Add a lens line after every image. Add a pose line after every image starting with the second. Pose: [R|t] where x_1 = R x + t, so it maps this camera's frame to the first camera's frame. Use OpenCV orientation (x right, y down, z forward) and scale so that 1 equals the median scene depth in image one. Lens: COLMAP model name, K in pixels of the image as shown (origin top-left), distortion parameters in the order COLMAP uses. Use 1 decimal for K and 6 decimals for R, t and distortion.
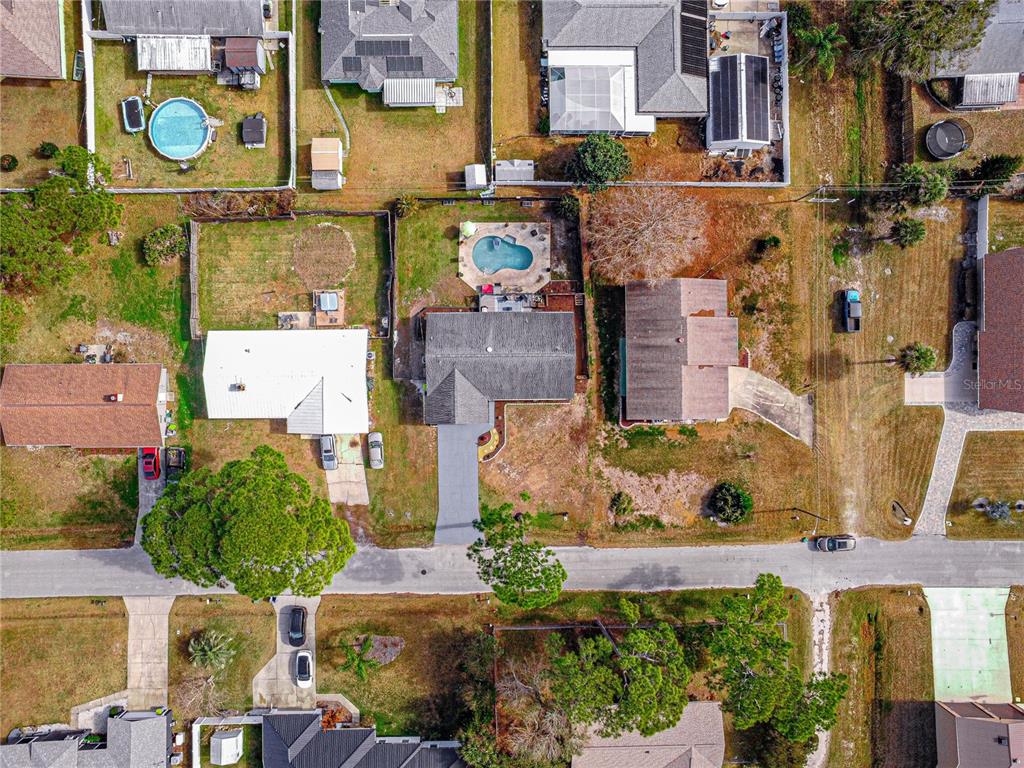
lens RADIAL K [[774.4, 0, 516.8], [0, 774.4, 347.1], [0, 0, 1]] dist [-0.125806, 0.160763]
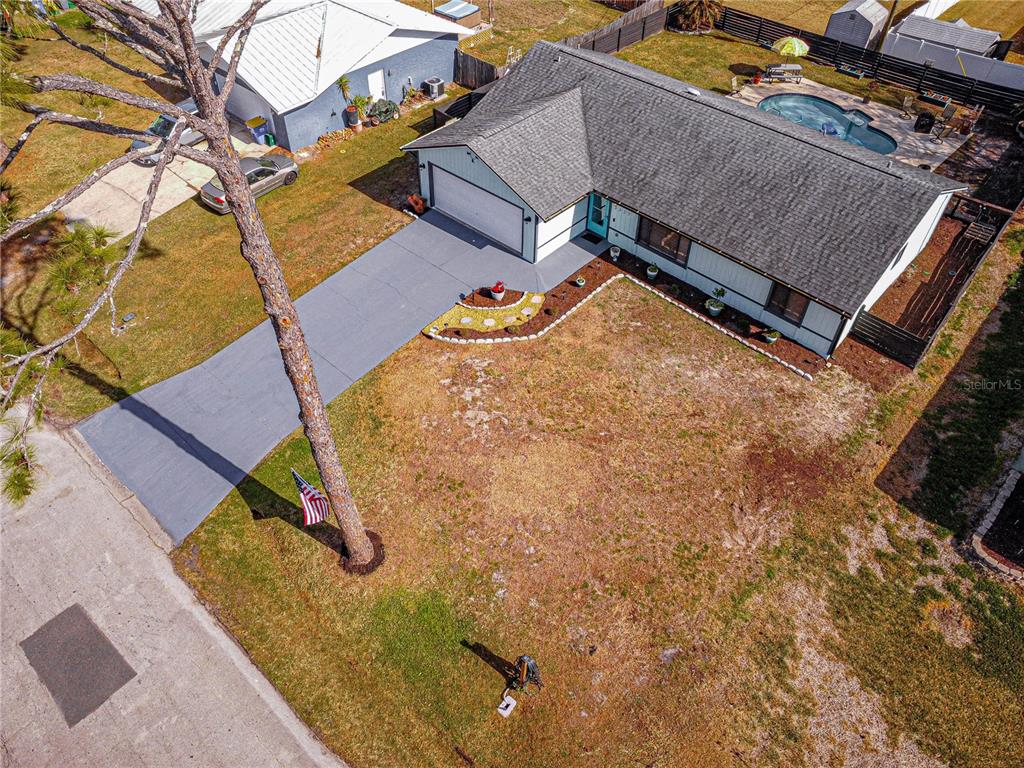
lens RADIAL K [[774.4, 0, 516.8], [0, 774.4, 347.1], [0, 0, 1]] dist [-0.125806, 0.160763]
pose [[0.737808, 0.458177, -0.495695, 0.119385], [-0.674929, 0.512151, -0.531198, 0.278258], [0.010488, 0.726481, 0.687106, 0.807351]]
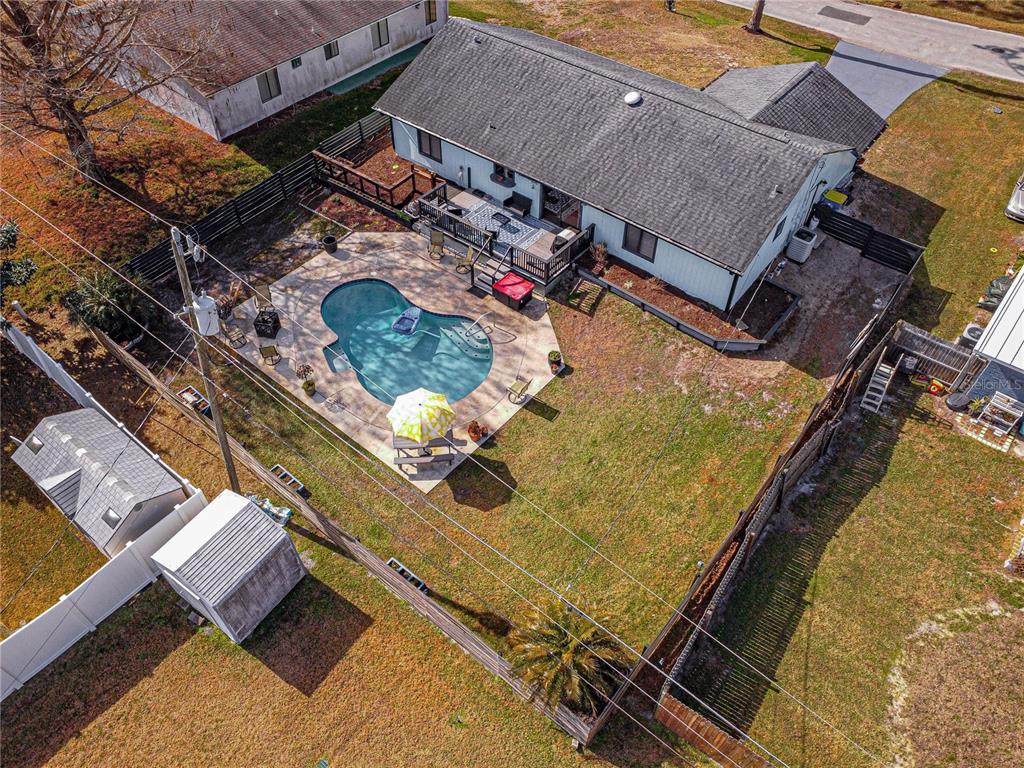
lens RADIAL K [[774.4, 0, 516.8], [0, 774.4, 347.1], [0, 0, 1]] dist [-0.125806, 0.160763]
pose [[-0.778654, -0.472733, 0.412579, -0.172707], [0.626841, -0.557041, 0.544771, -0.248568], [-0.027708, 0.682810, 0.730071, 0.792143]]
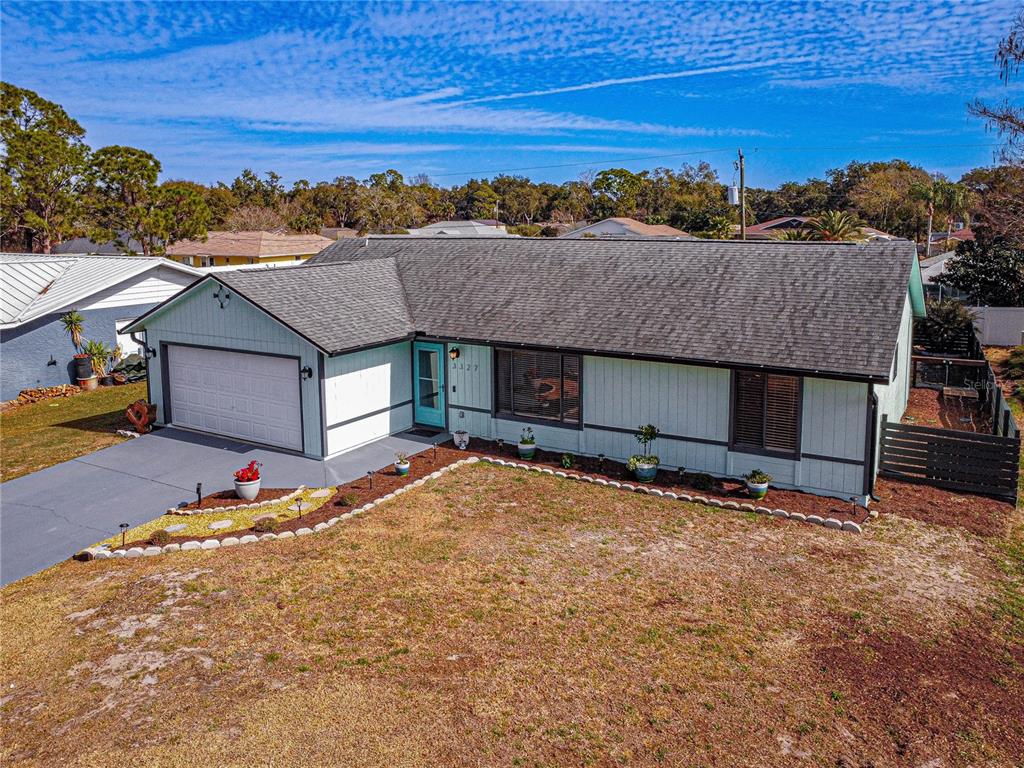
lens RADIAL K [[774.4, 0, 516.8], [0, 774.4, 347.1], [0, 0, 1]] dist [-0.125806, 0.160763]
pose [[0.850744, 0.046511, -0.523518, 0.085502], [-0.524464, 0.140016, -0.839841, 0.214192], [0.034239, 0.989056, 0.143512, 0.945114]]
